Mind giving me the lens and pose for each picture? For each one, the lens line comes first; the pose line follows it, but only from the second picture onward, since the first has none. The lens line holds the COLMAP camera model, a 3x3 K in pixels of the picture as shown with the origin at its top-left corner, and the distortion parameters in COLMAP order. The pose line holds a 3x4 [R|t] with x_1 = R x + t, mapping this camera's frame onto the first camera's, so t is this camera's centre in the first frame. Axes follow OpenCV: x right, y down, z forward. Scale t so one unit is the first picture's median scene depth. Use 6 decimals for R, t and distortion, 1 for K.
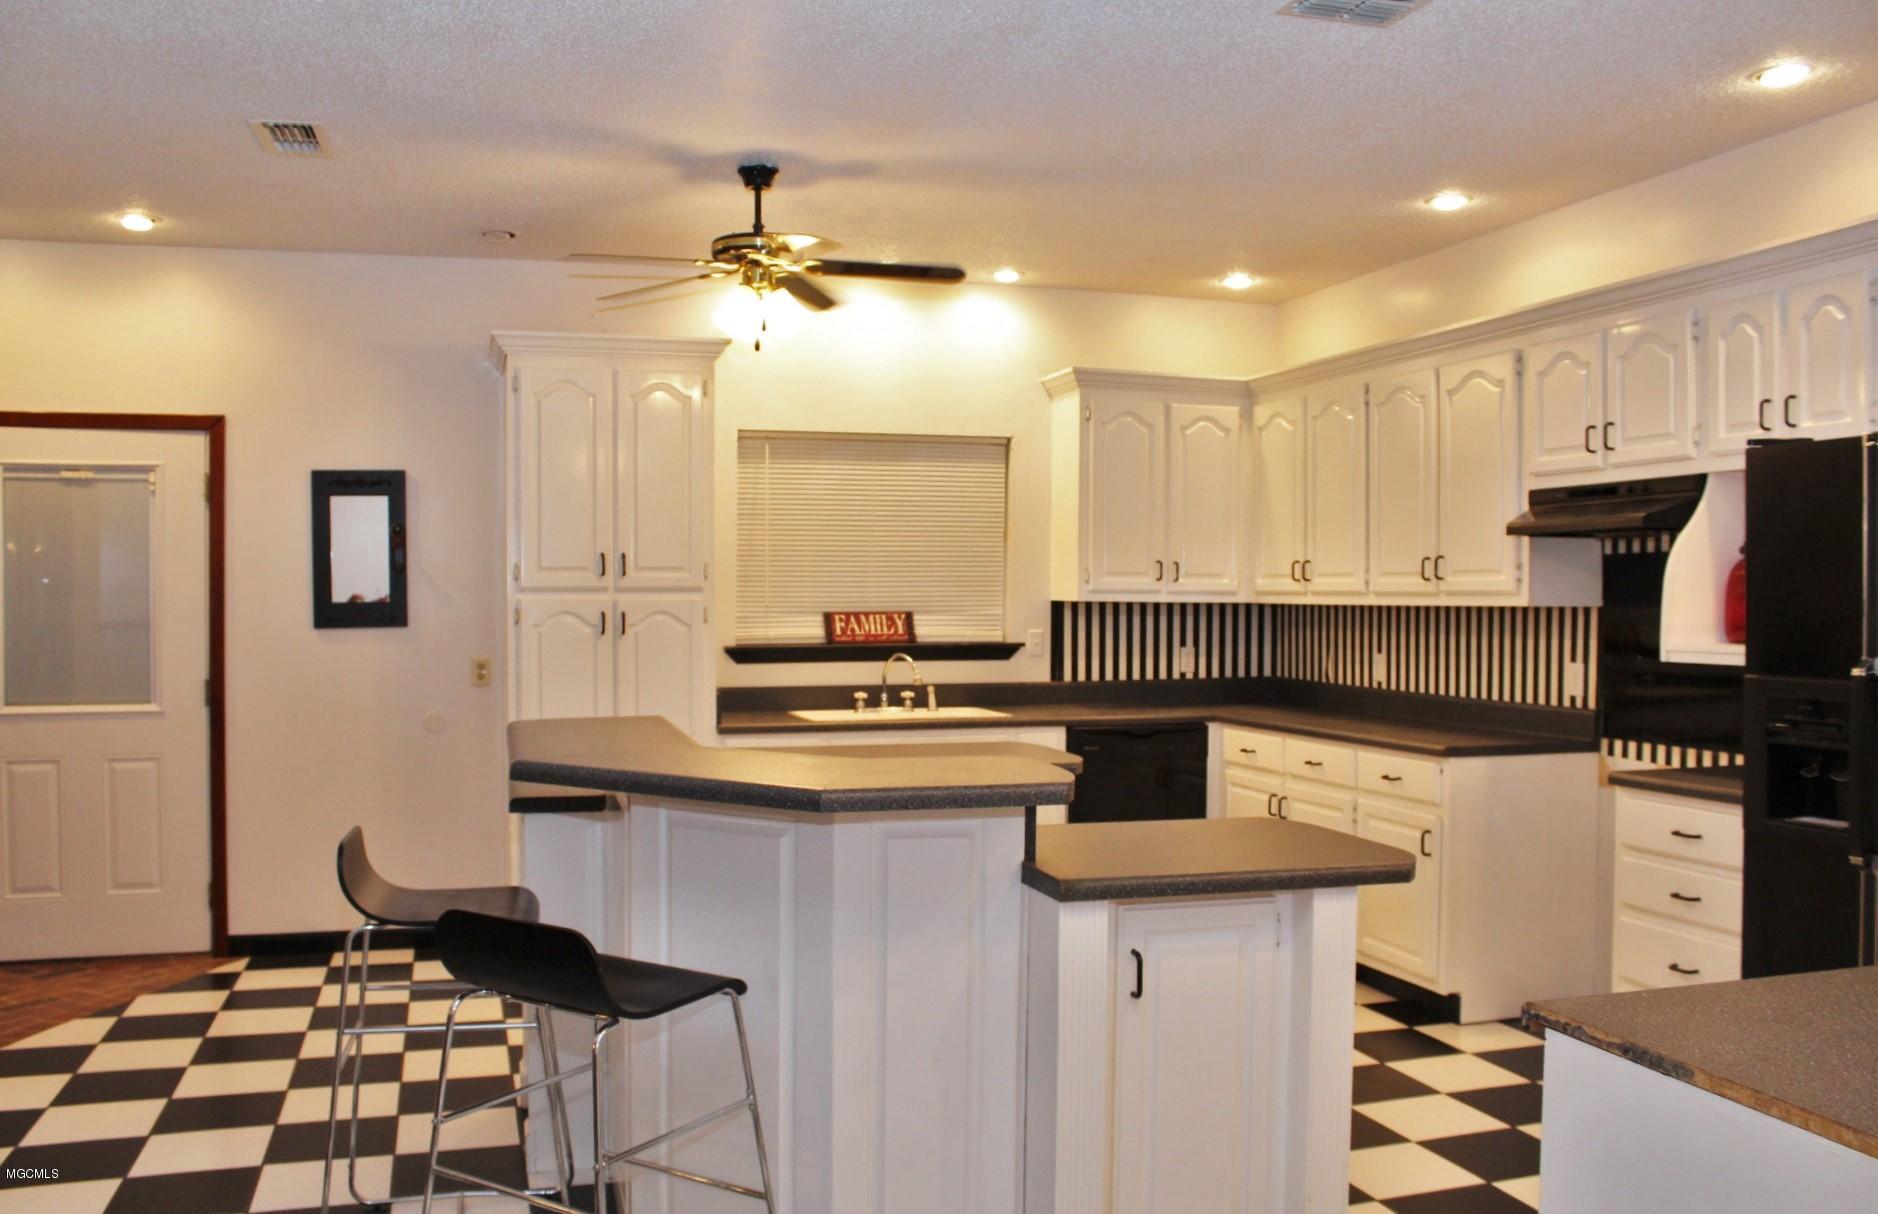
lens RADIAL K [[1570.8, 0, 933.7], [0, 1570.8, 611.8], [0, 0, 1]] dist [-0.166696, 0.148216]
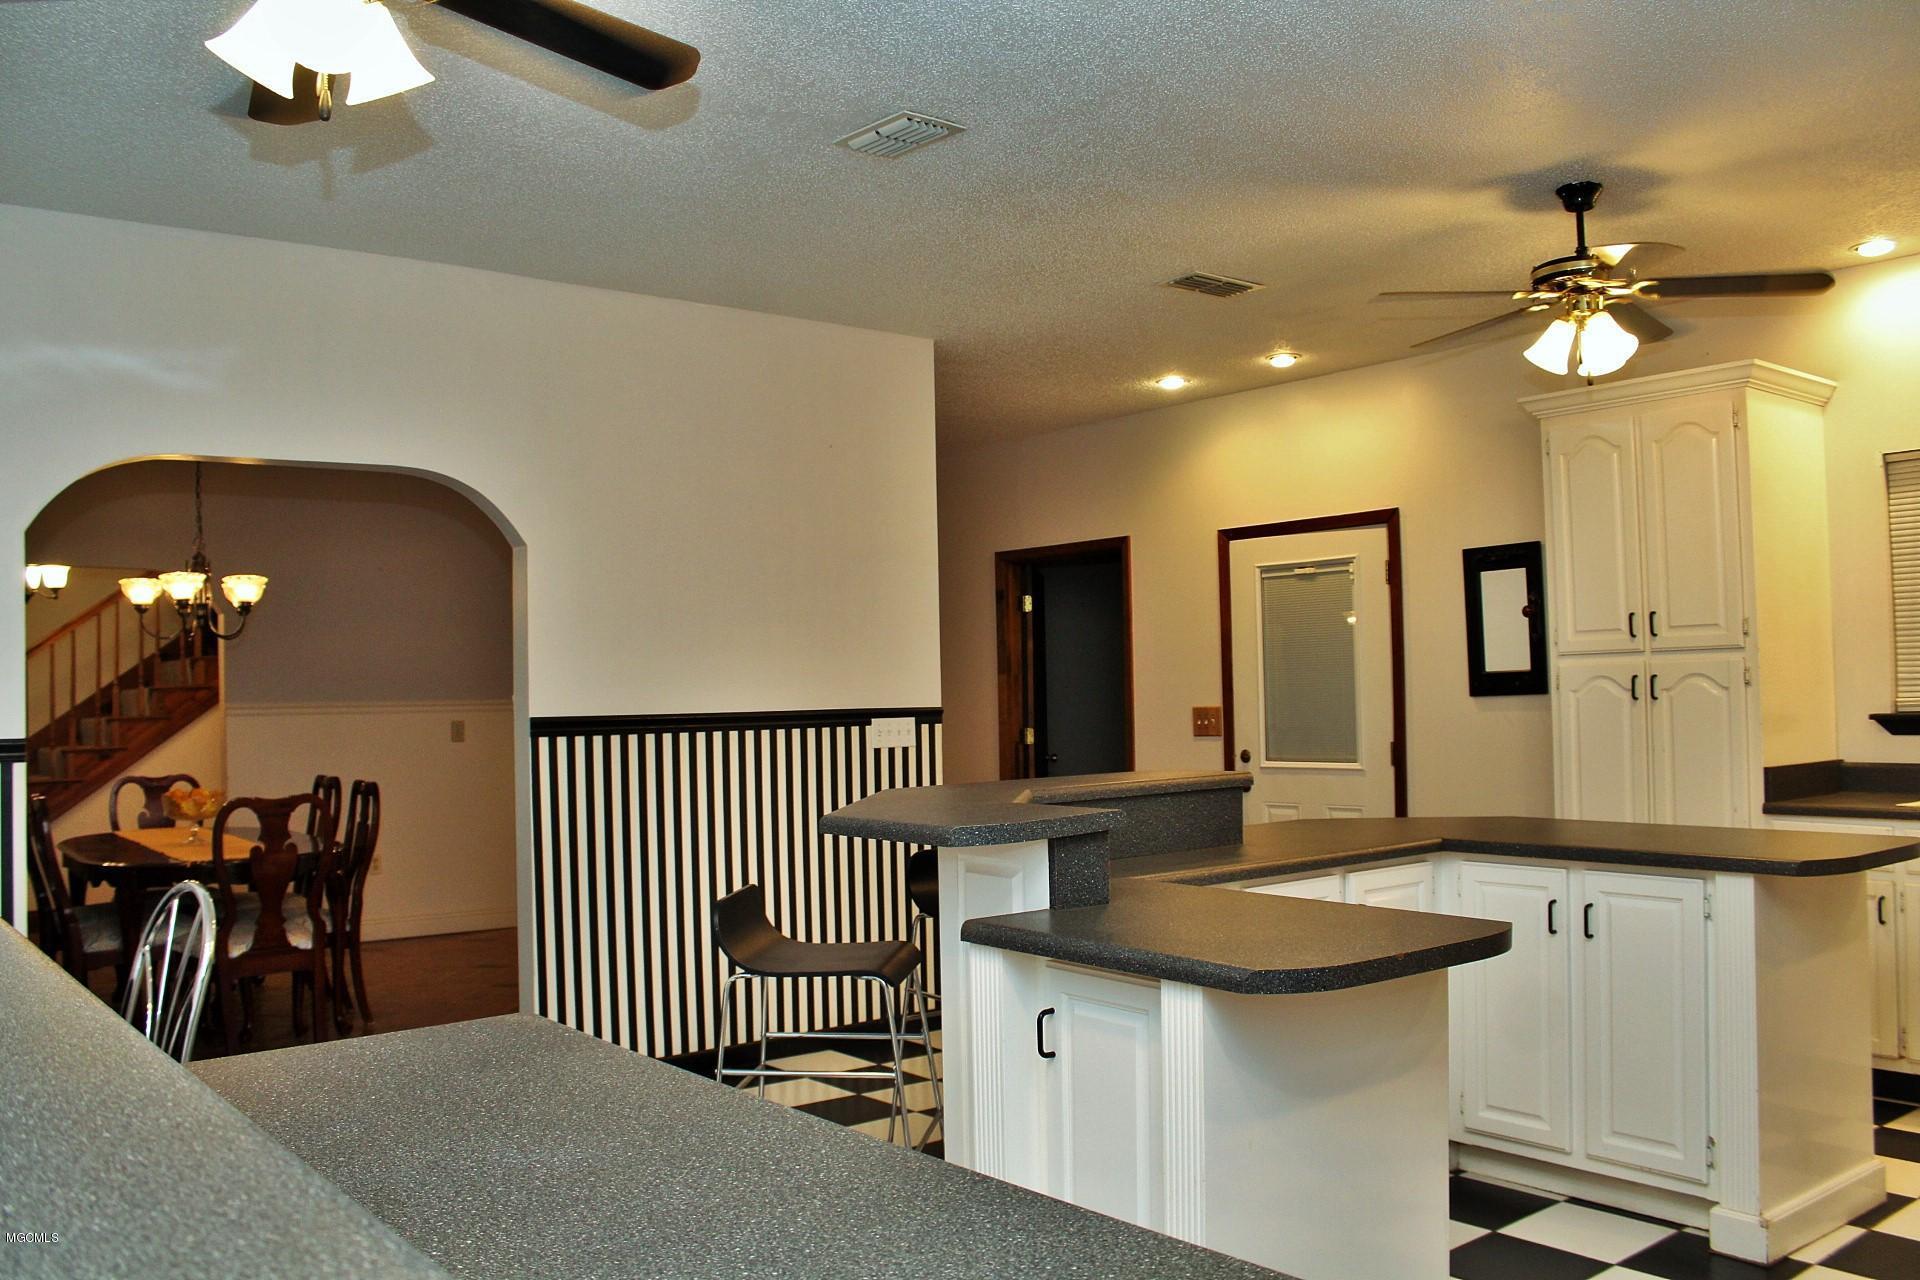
lens RADIAL K [[1584.3, 0, 966.9], [0, 1584.3, 651.9], [0, 0, 1]] dist [-0.140981, 0.115469]
pose [[0.377135, -0.033648, -0.925547, 0.493289], [0.009191, 0.999427, -0.032588, 0.012516], [0.926113, 0.003783, 0.377228, 0.272448]]
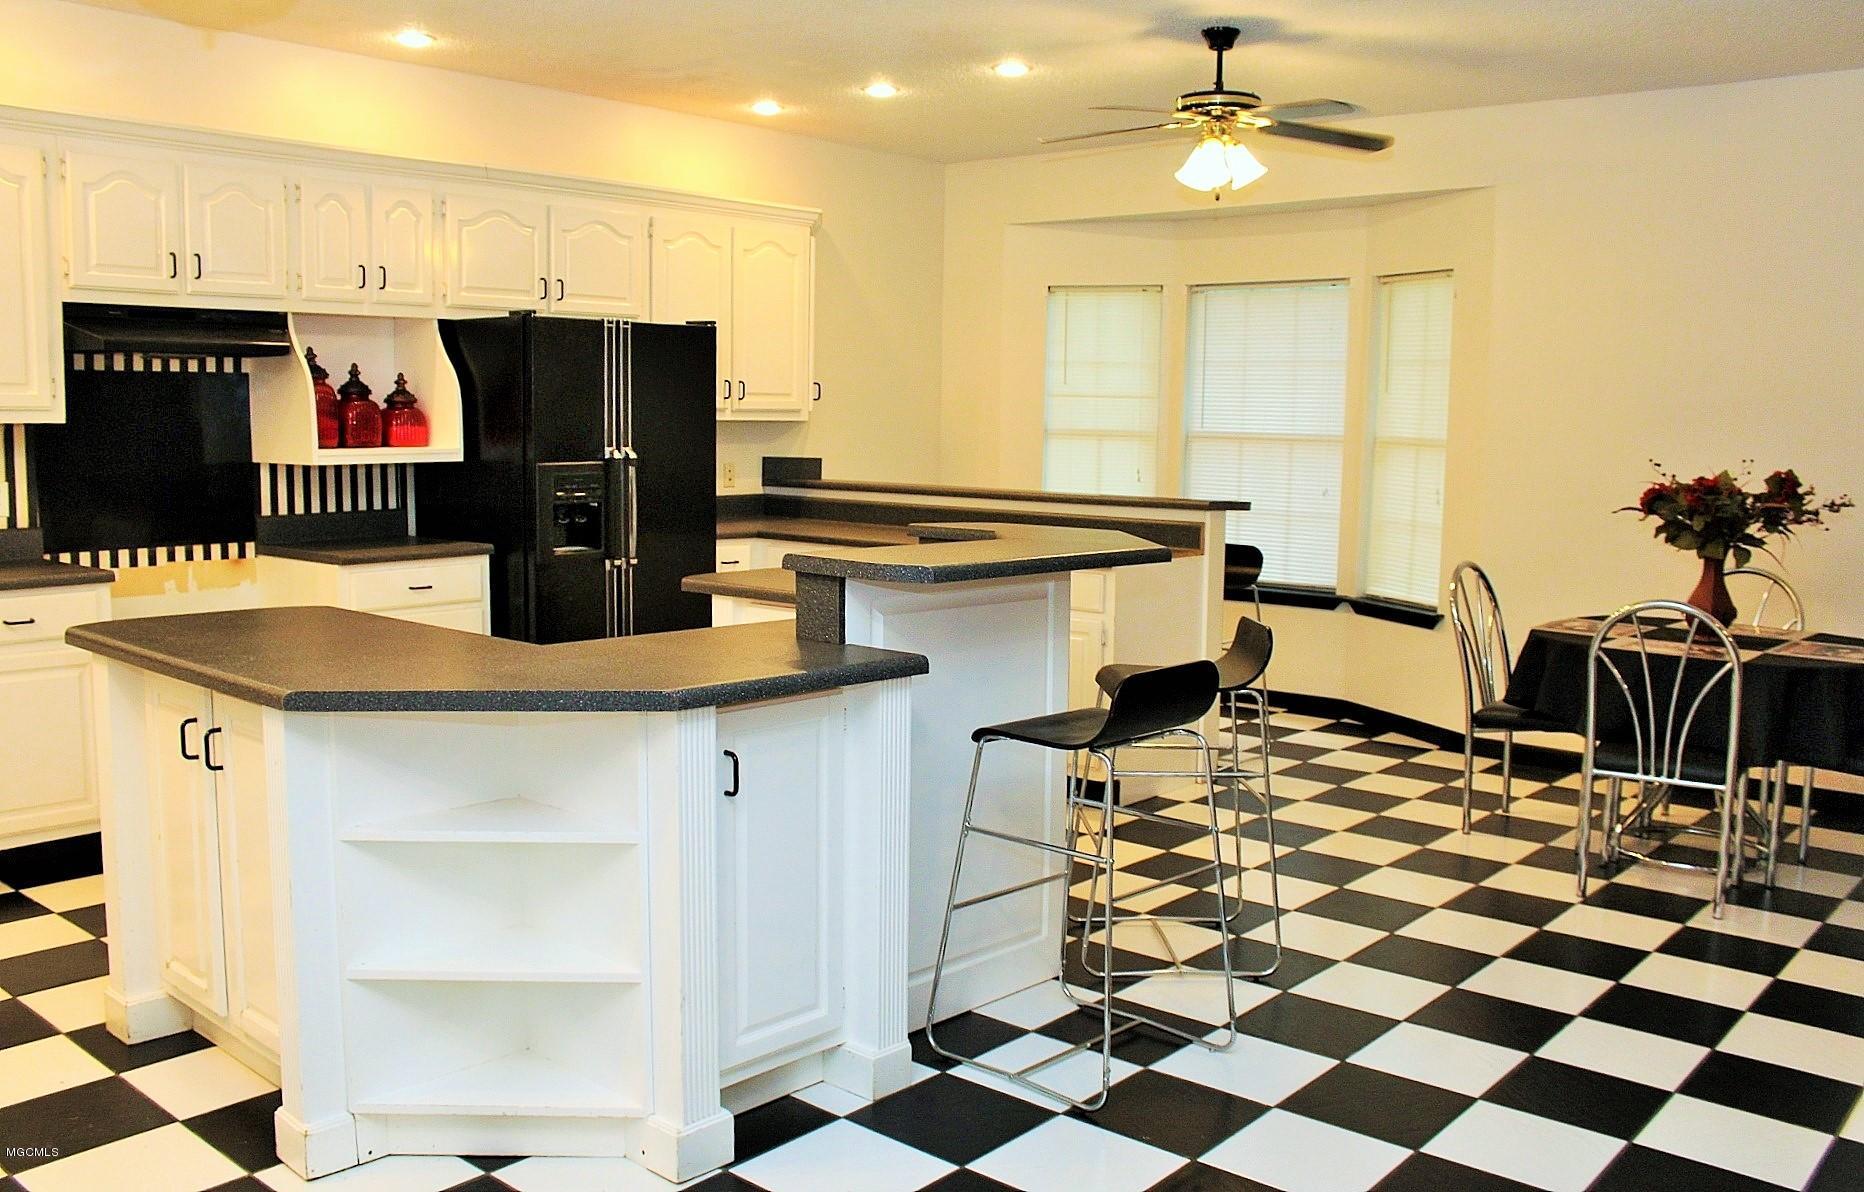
lens RADIAL K [[1577.6, 0, 928.5], [0, 1577.6, 611.5], [0, 0, 1]] dist [-0.161102, 0.131849]
pose [[-0.526477, -0.114650, 0.842423, -0.633812], [-0.003182, 0.991124, 0.132899, -0.012658], [-0.850183, 0.067288, -0.522170, 0.916943]]
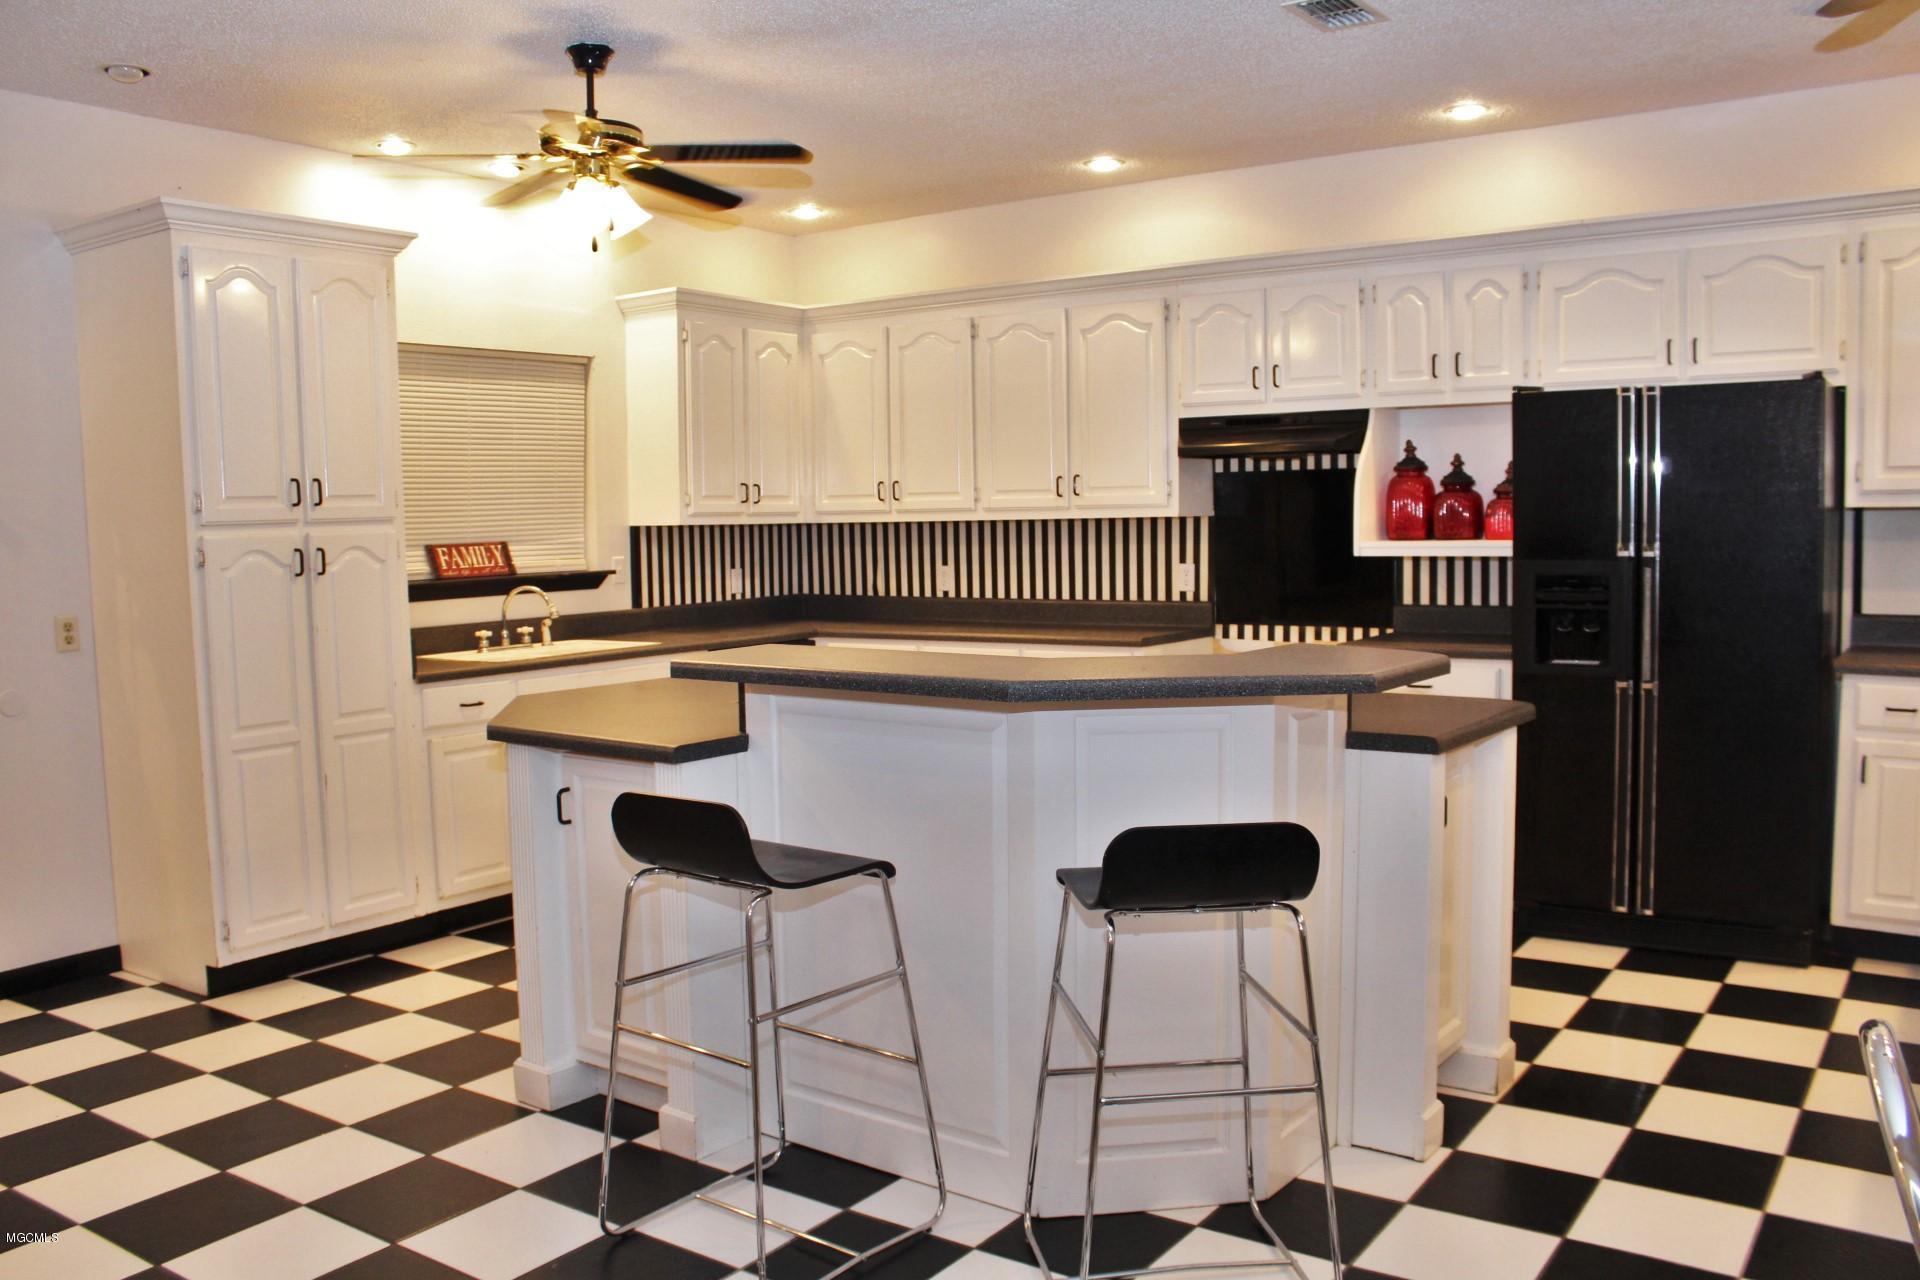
lens RADIAL K [[1584.3, 0, 957.8], [0, 1584.3, 629.9], [0, 0, 1]] dist [-0.140981, 0.115469]
pose [[0.787517, -0.062899, 0.613075, -0.440424], [0.029078, 0.997463, 0.064984, -0.000497], [-0.615606, -0.033349, 0.787348, 0.124268]]
